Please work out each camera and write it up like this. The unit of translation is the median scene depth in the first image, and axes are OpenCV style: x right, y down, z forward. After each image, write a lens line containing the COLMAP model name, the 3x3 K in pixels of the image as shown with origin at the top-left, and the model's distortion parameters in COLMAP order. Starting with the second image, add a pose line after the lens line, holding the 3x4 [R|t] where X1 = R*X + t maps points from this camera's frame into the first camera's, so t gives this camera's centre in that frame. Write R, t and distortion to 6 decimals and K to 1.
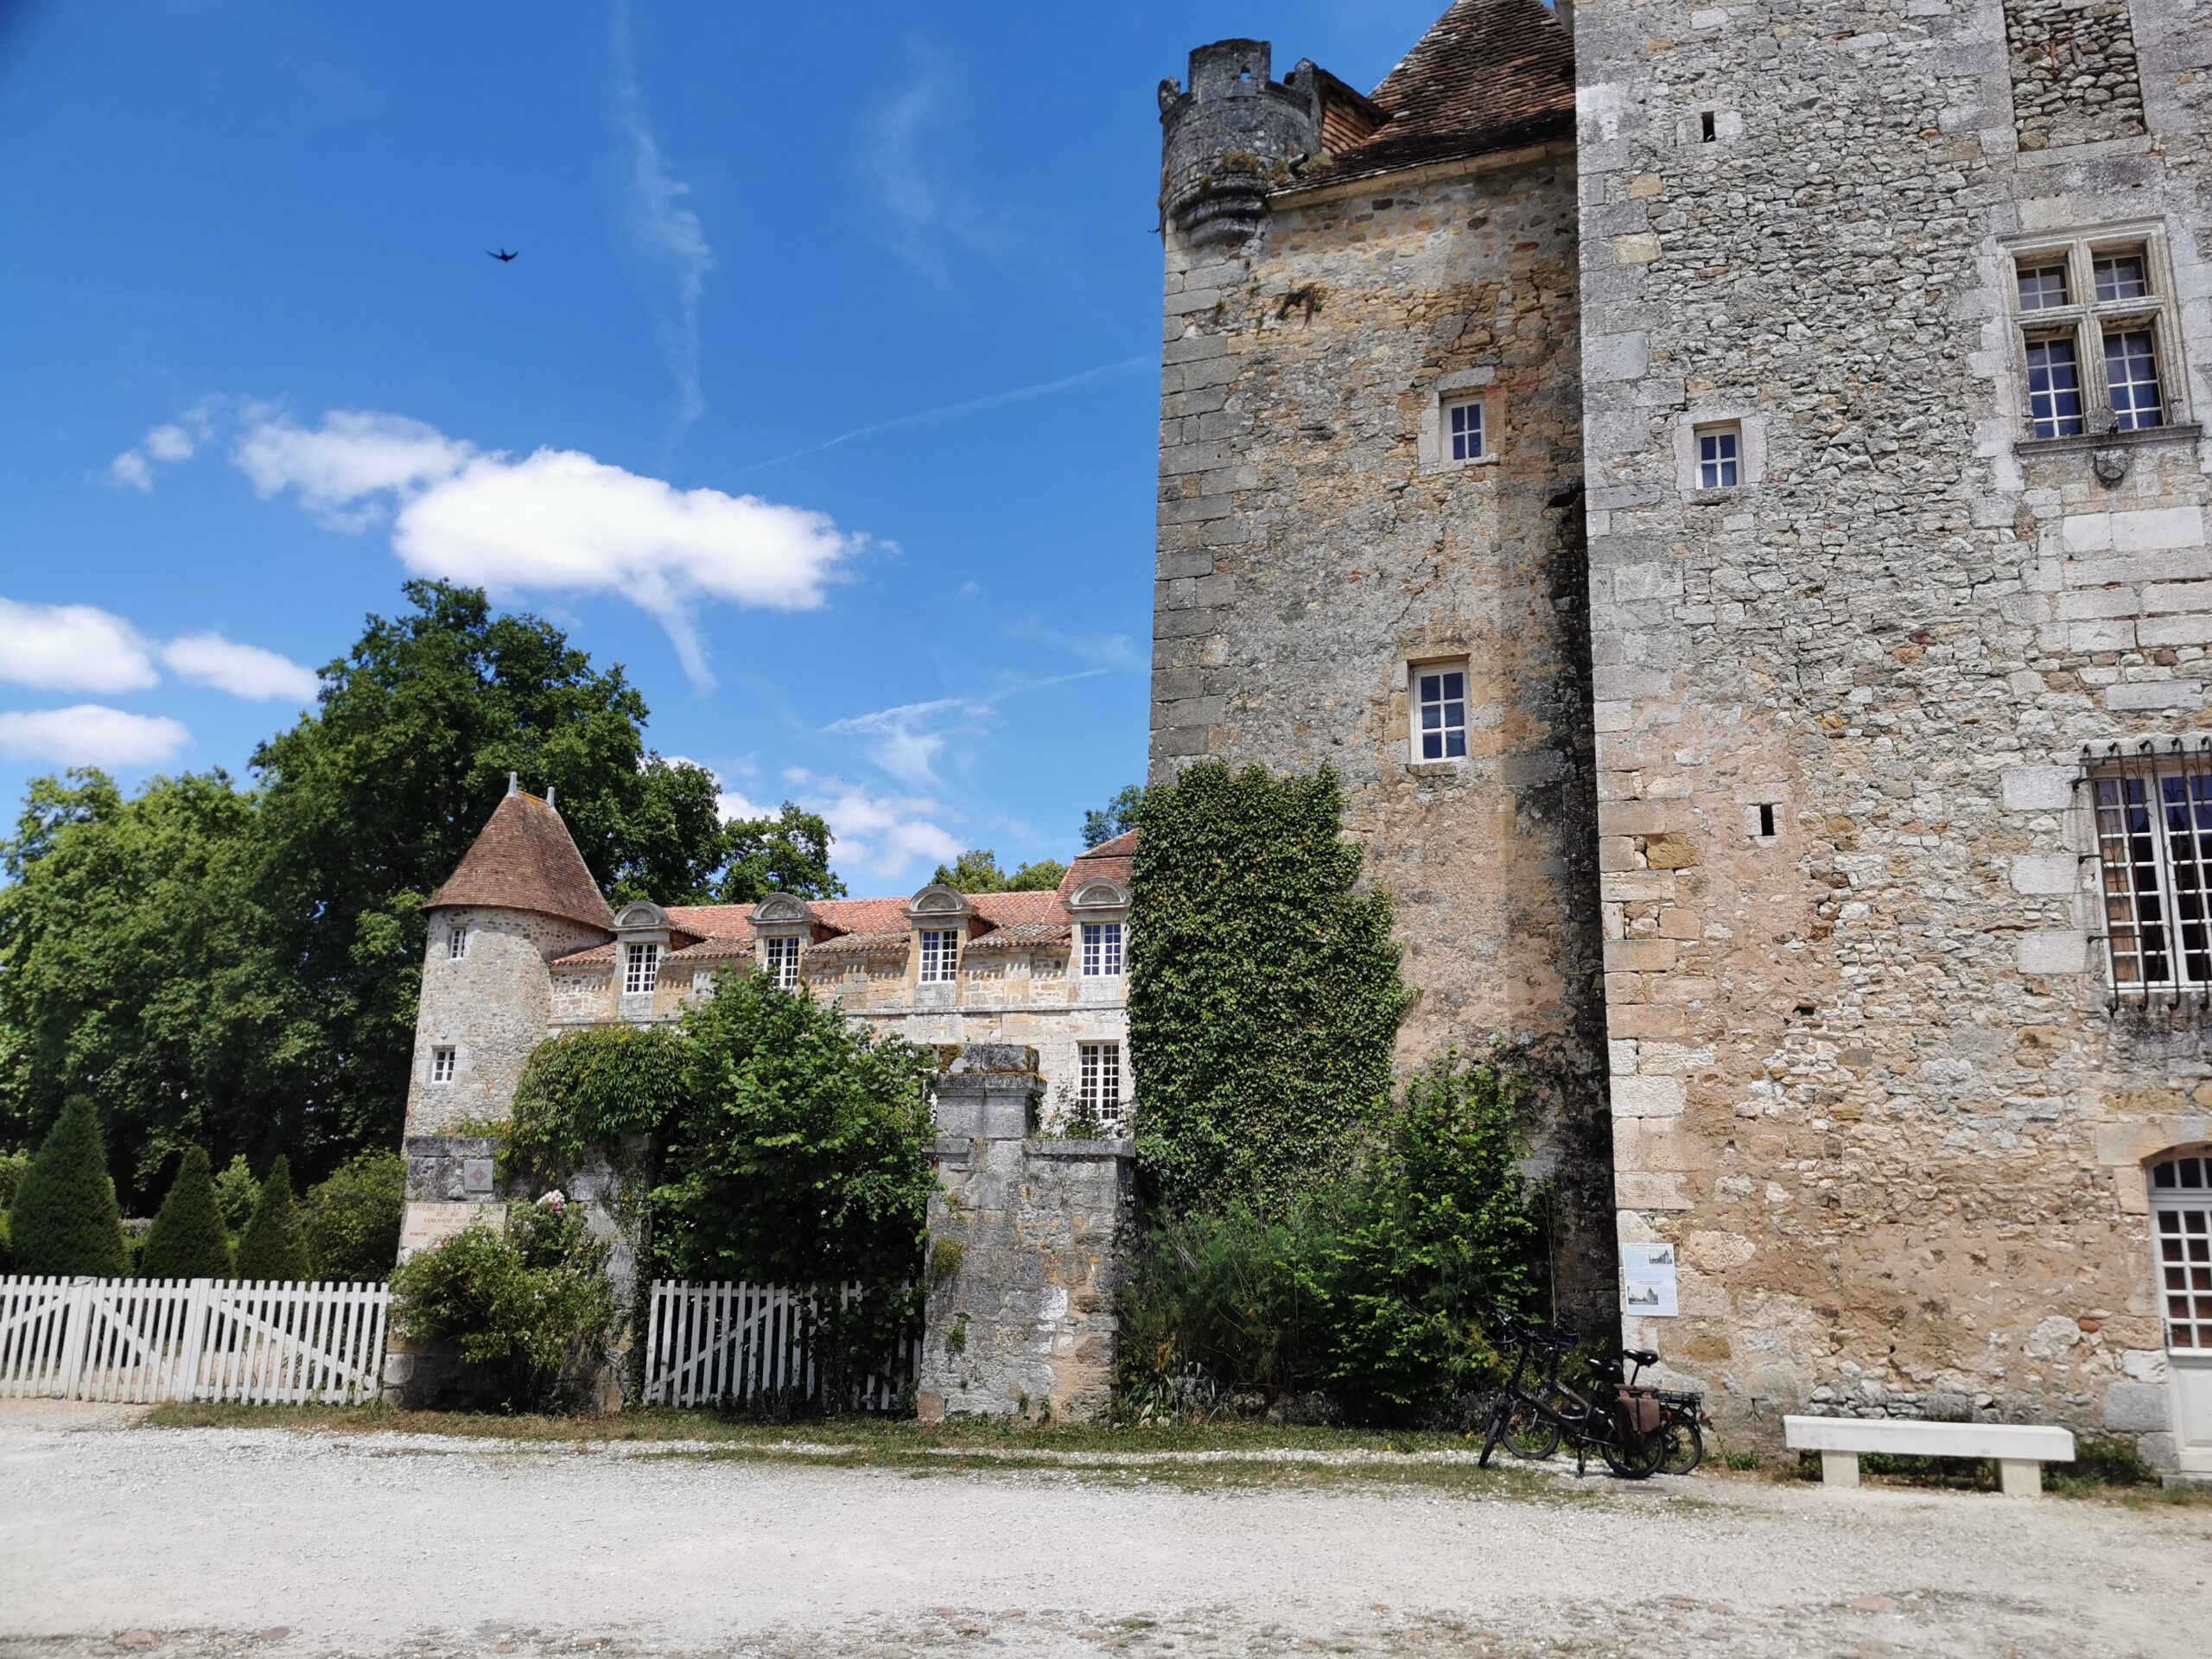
lens RADIAL K [[1809.0, 0, 1106.0], [0, 1809.0, 829.5], [0, 0, 1]] dist [0.065739, -0.107929]
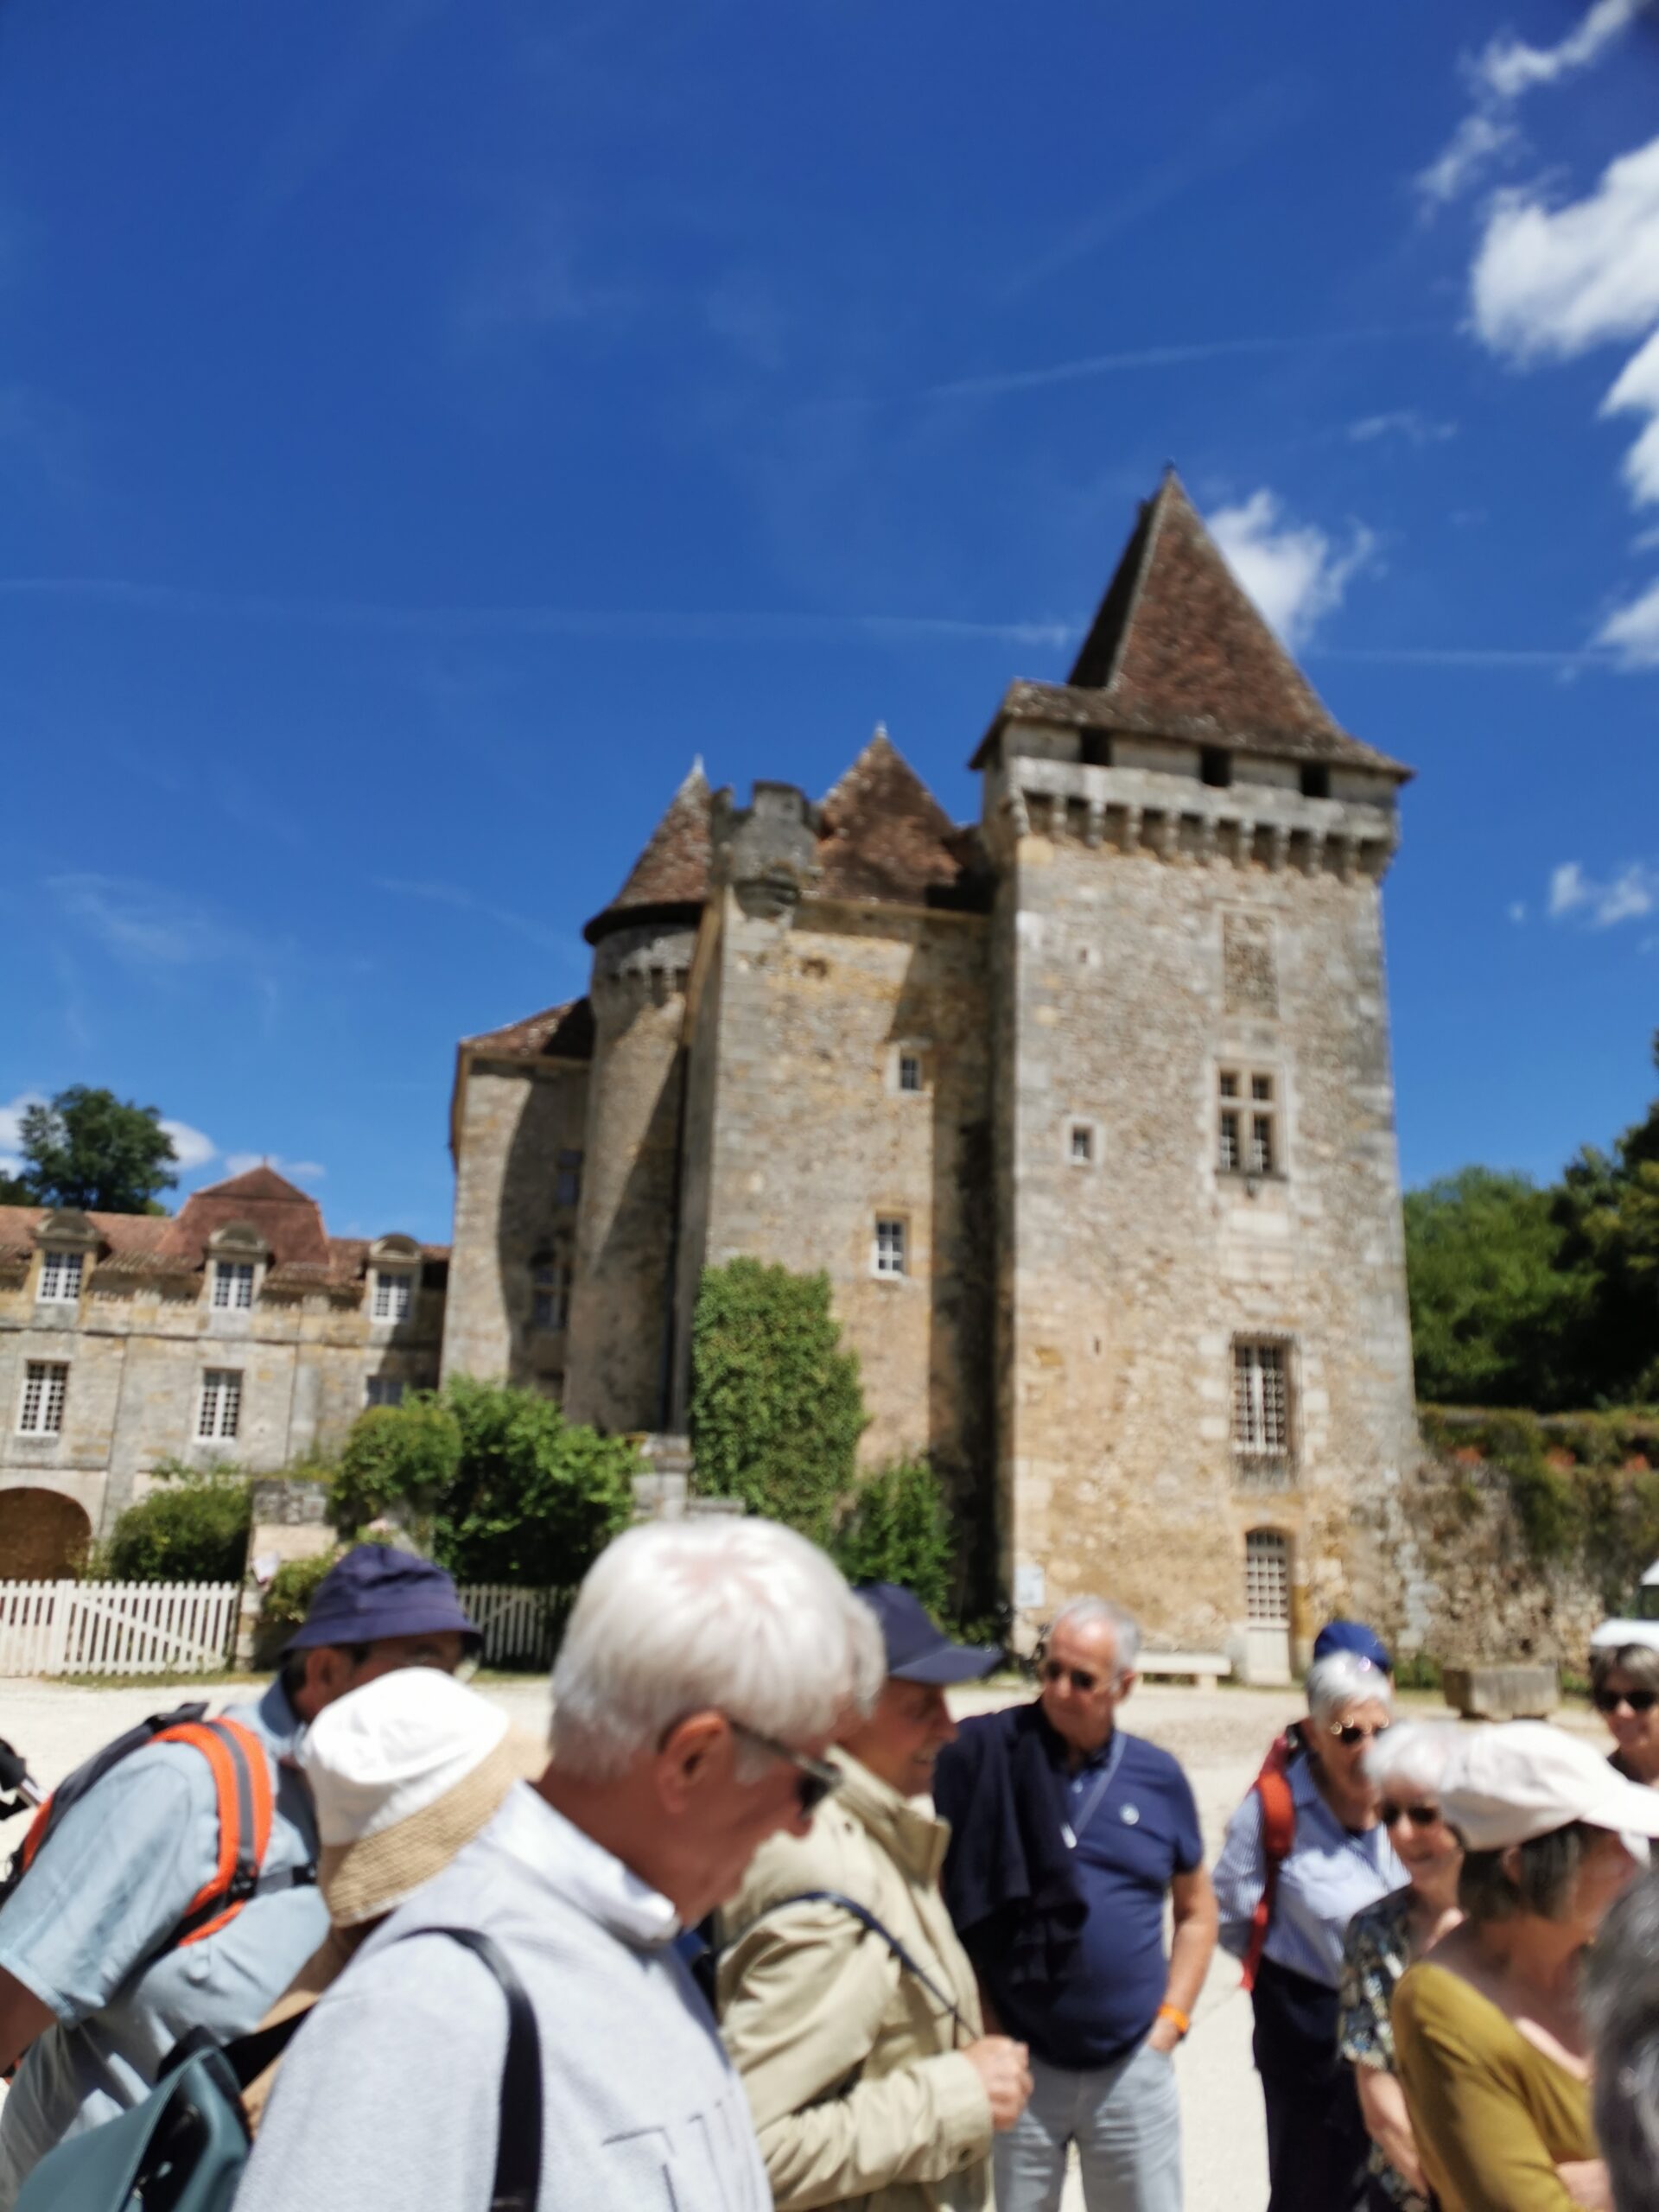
lens RADIAL K [[1874.5, 0, 829.5], [0, 1874.5, 1106.0], [0, 0, 1]] dist [0.044498, 0.011114]
pose [[0.837924, 0.139625, 0.527626, -0.827996], [-0.138403, 0.989483, -0.042047, -0.116336], [-0.527947, -0.037793, 0.848436, -0.453917]]
